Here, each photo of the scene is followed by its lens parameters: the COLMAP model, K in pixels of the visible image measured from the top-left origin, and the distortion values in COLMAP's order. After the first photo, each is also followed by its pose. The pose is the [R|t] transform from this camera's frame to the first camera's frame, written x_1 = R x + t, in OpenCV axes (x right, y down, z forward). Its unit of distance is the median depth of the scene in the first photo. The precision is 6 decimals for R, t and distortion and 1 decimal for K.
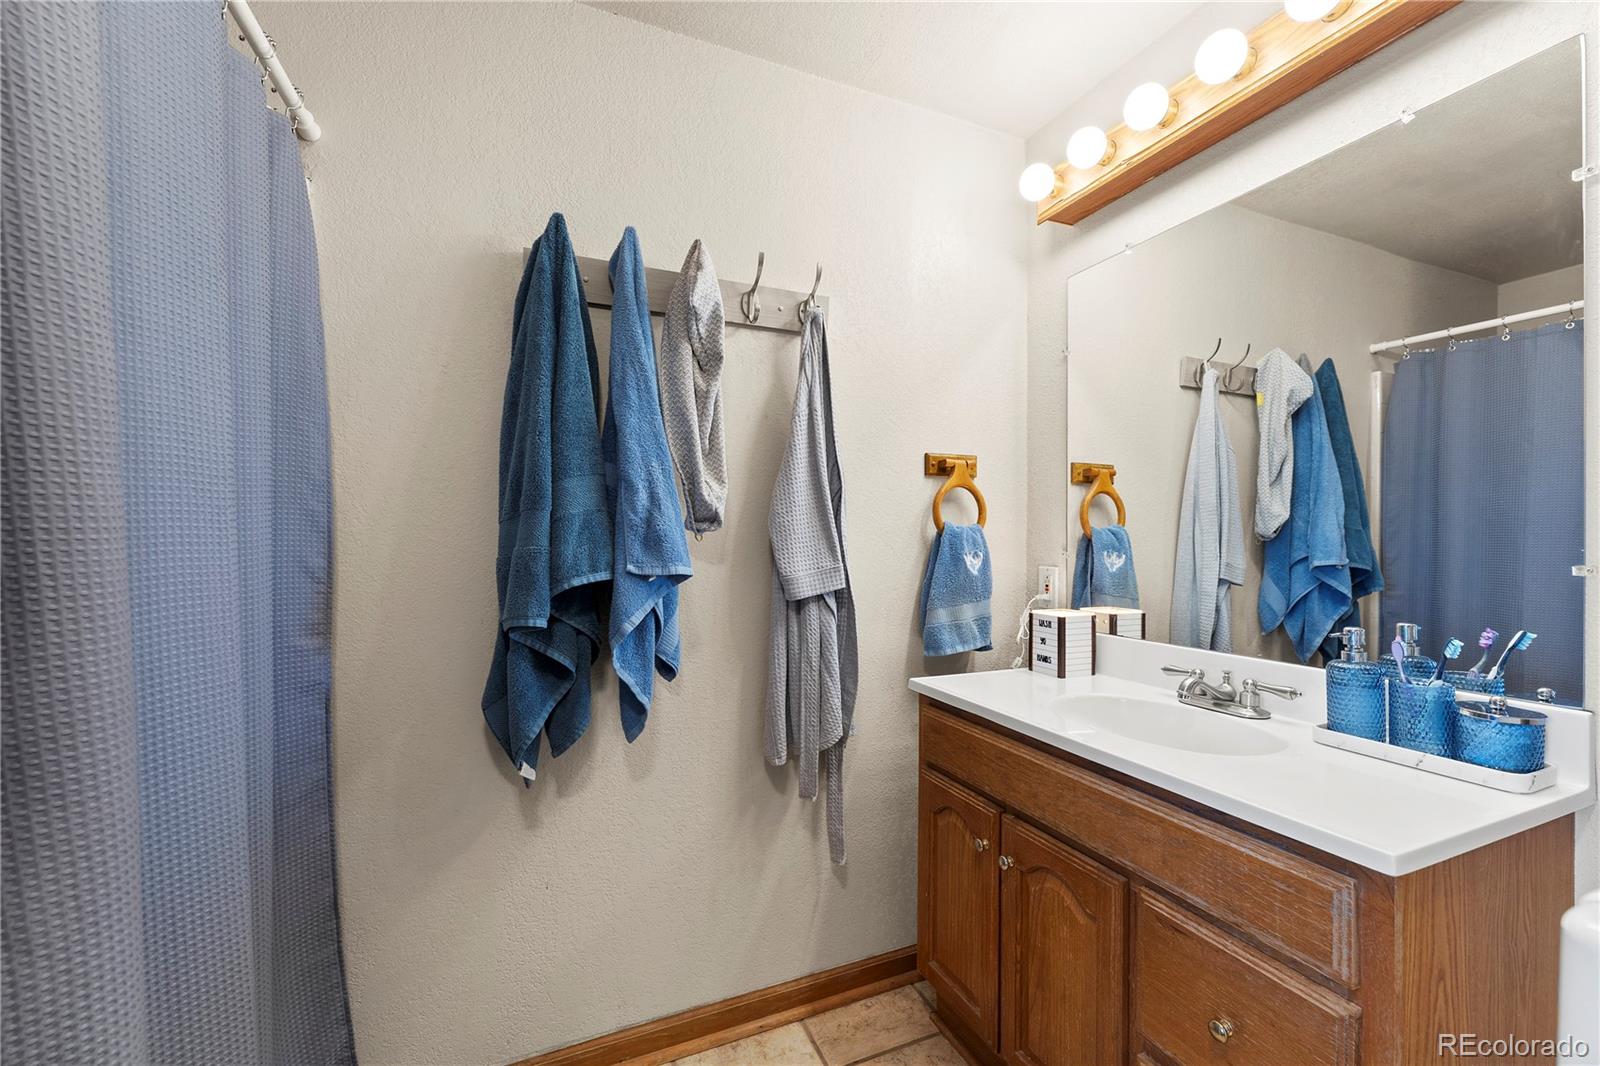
lens RADIAL K [[646.1, 0, 796.5], [0, 646.1, 538.6], [0, 0, 1]] dist [-0.002835, 0.000705]
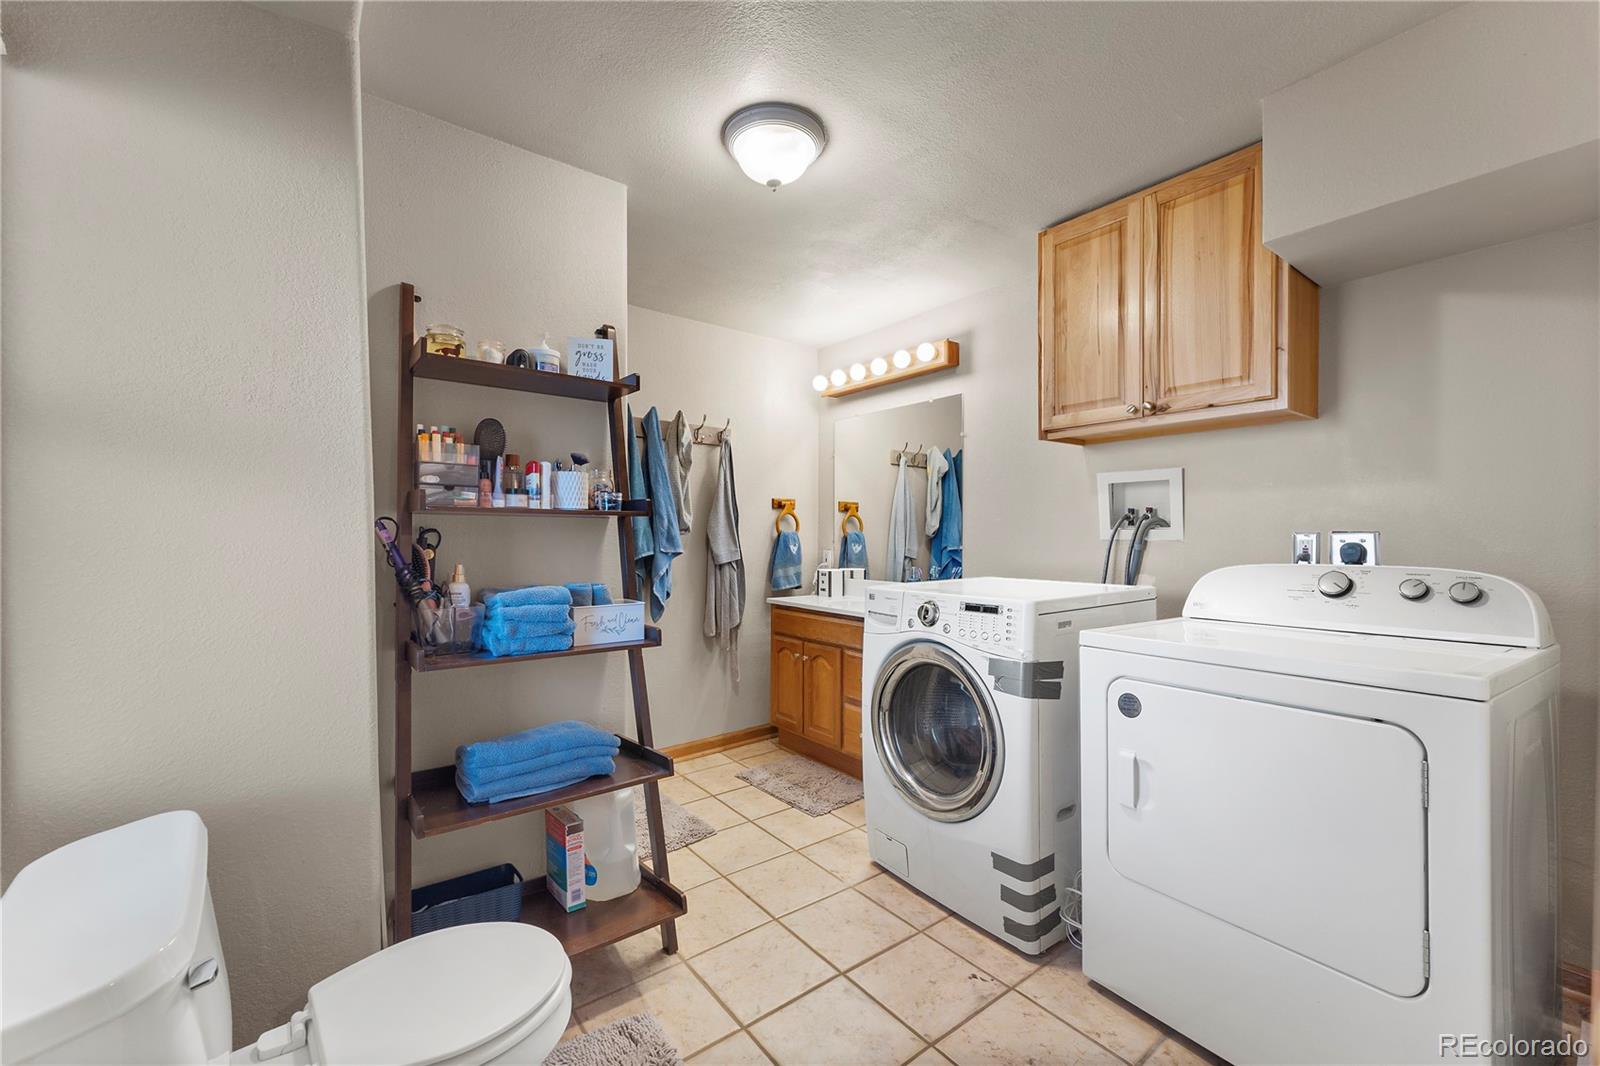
lens RADIAL K [[646.1, 0, 794.9], [0, 646.1, 534.6], [0, 0, 1]] dist [-0.002835, 0.000705]
pose [[0.965046, 0.000514, 0.262082, -0.320235], [0.000013, 0.999998, -0.002009, -0.005875], [-0.262082, 0.001942, 0.965044, -1.202971]]
